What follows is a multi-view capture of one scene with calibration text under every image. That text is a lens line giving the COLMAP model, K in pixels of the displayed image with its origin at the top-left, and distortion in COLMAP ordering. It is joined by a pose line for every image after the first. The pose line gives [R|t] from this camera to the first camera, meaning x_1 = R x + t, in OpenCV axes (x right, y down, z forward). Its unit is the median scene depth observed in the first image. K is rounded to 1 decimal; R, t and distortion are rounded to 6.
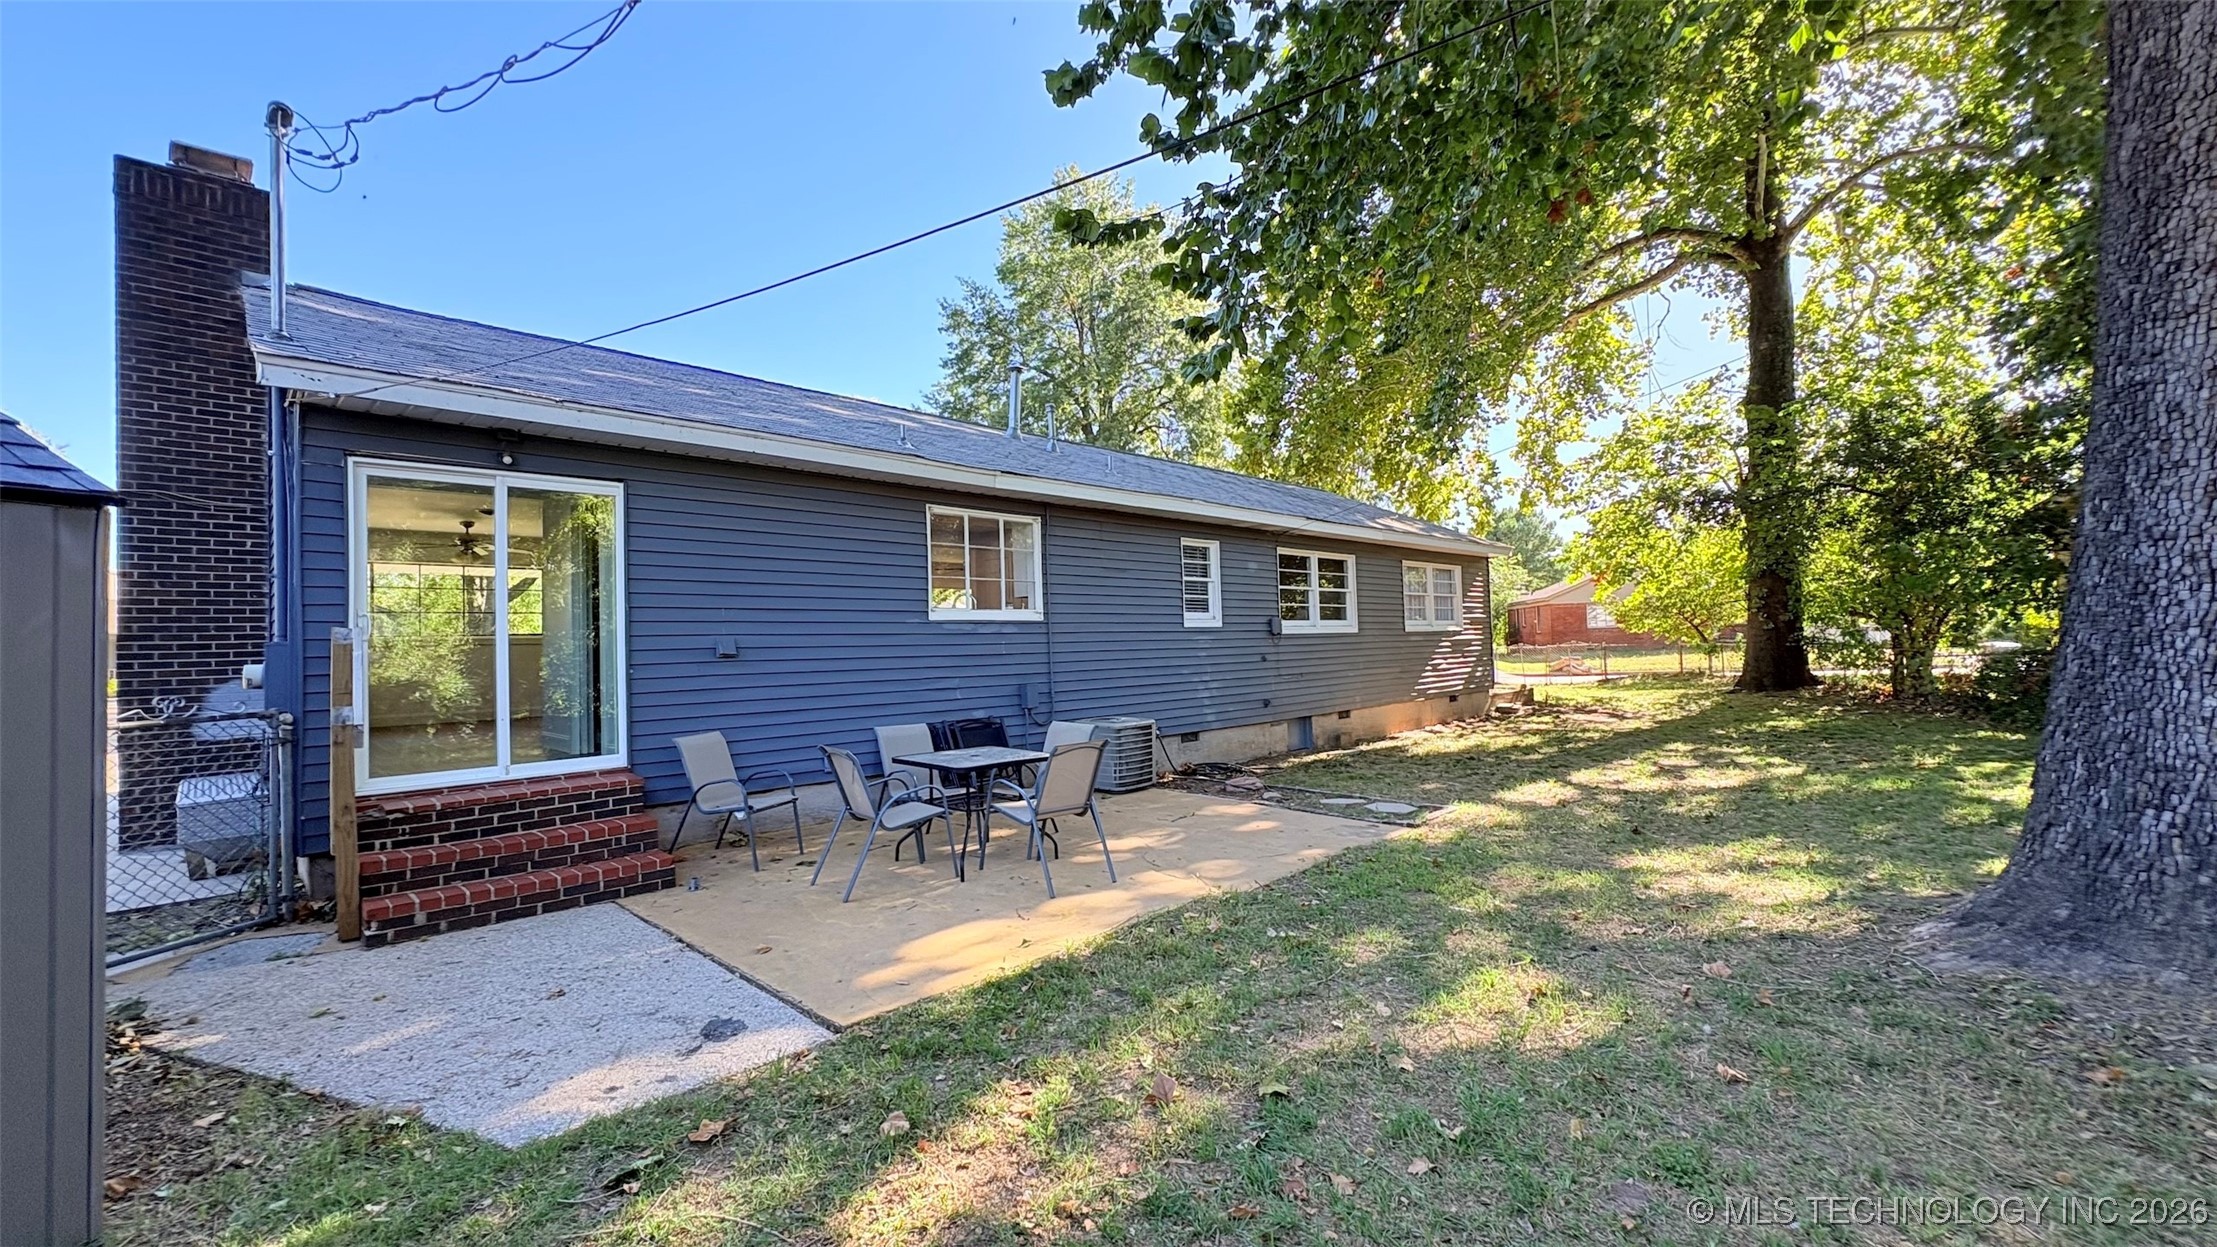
lens RADIAL K [[883.6, 0, 1105.8], [0, 883.6, 623.2], [0, 0, 1]] dist [0.000122, 0.000971]
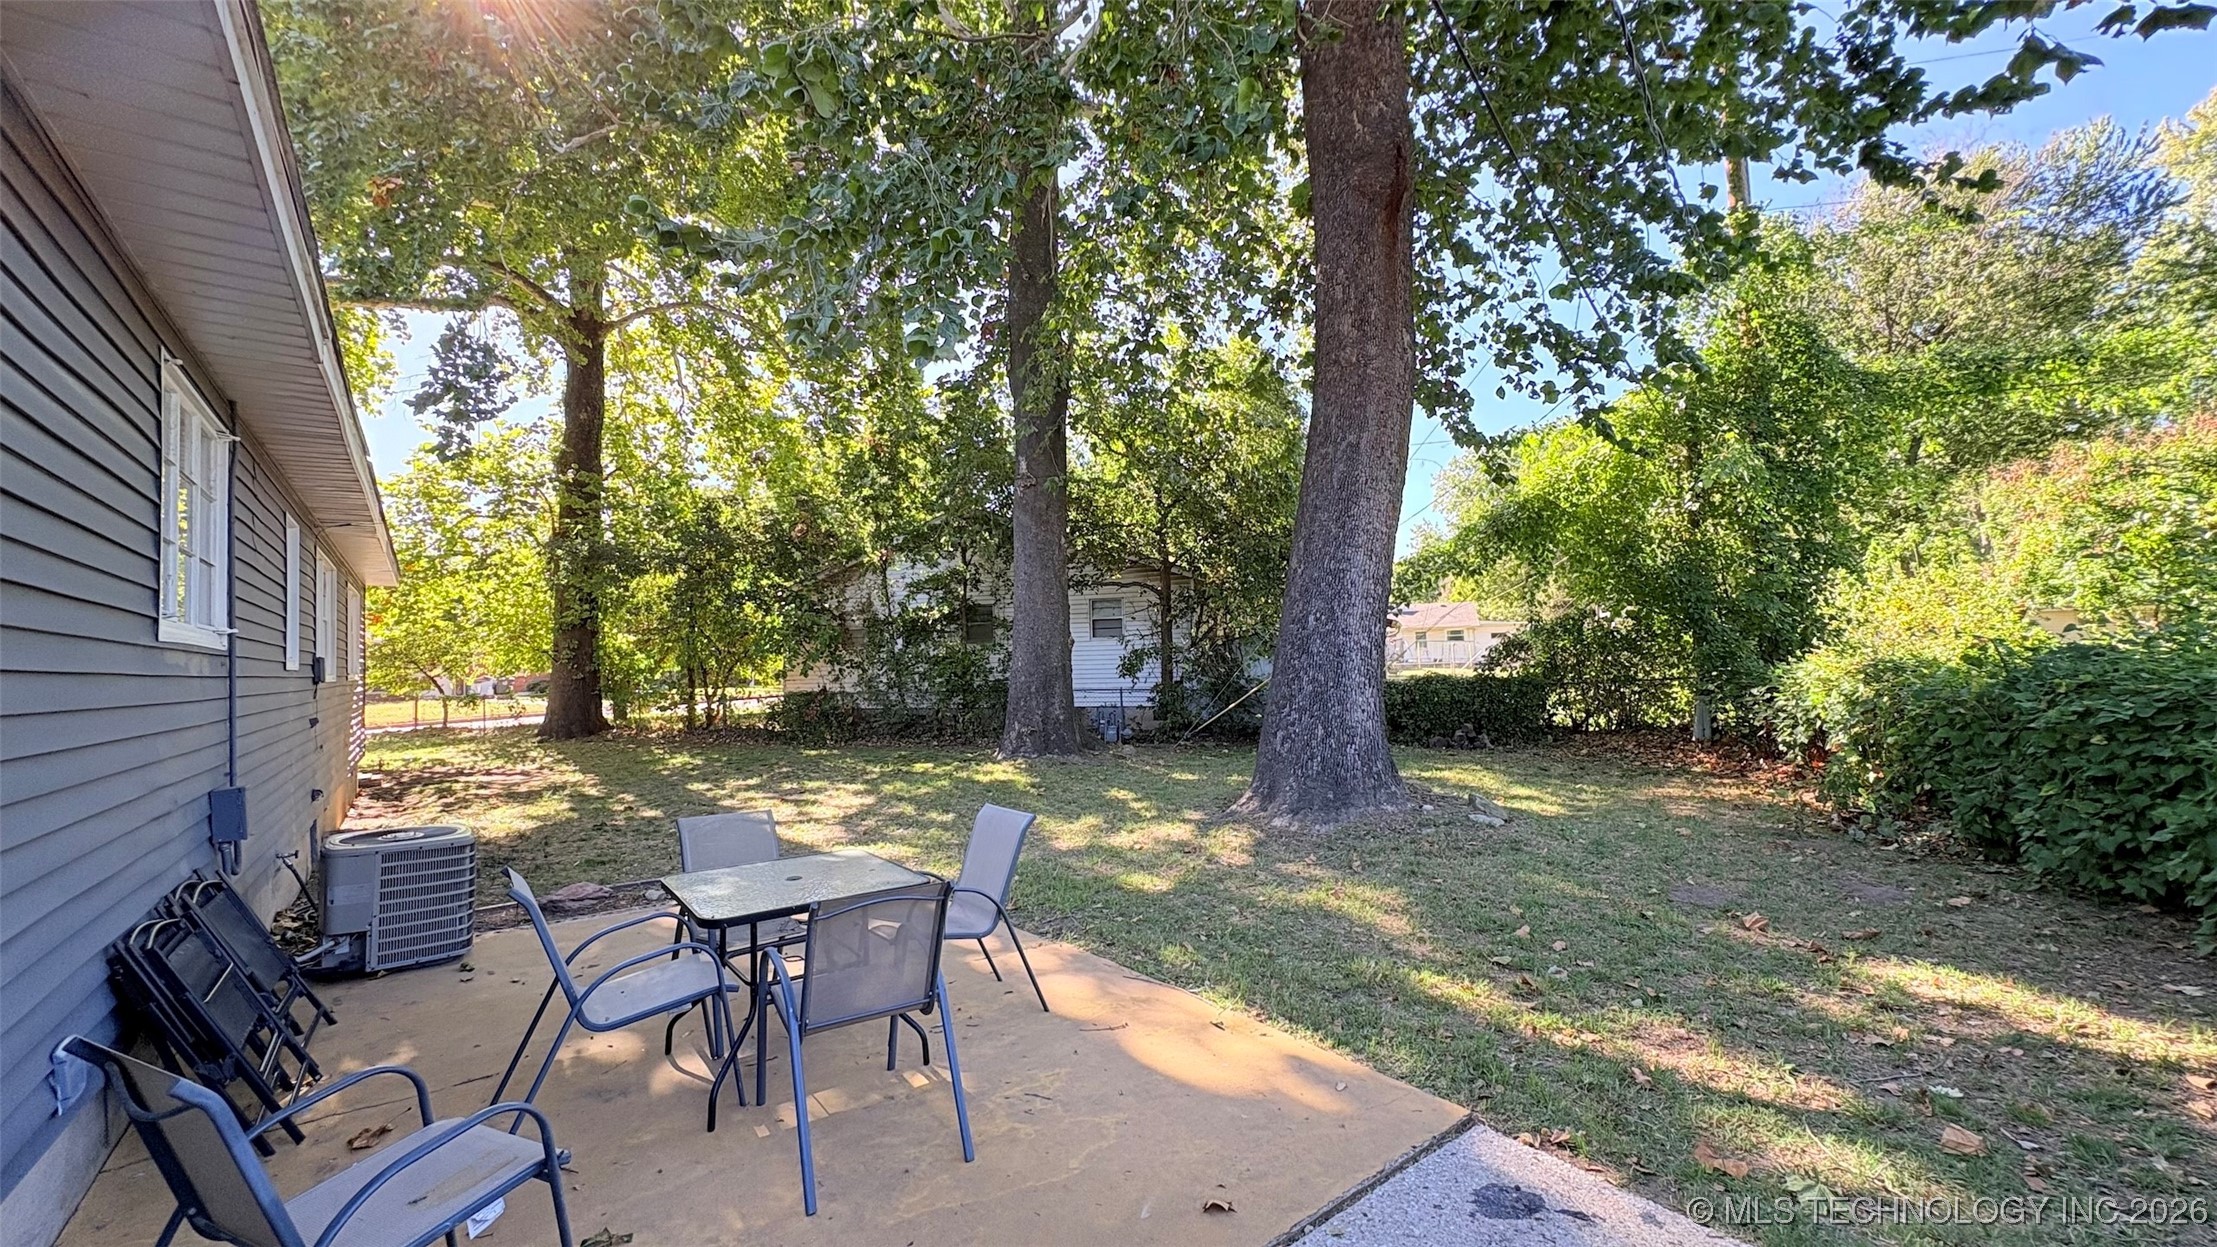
lens RADIAL K [[883.6, 0, 1098.0], [0, 883.6, 625.9], [0, 0, 1]] dist [0.000122, 0.000971]
pose [[0.140988, 0.059927, 0.988196, -0.991008], [-0.006085, 0.998200, -0.059665, 0.019206], [-0.989993, 0.002399, 0.141099, 0.983462]]
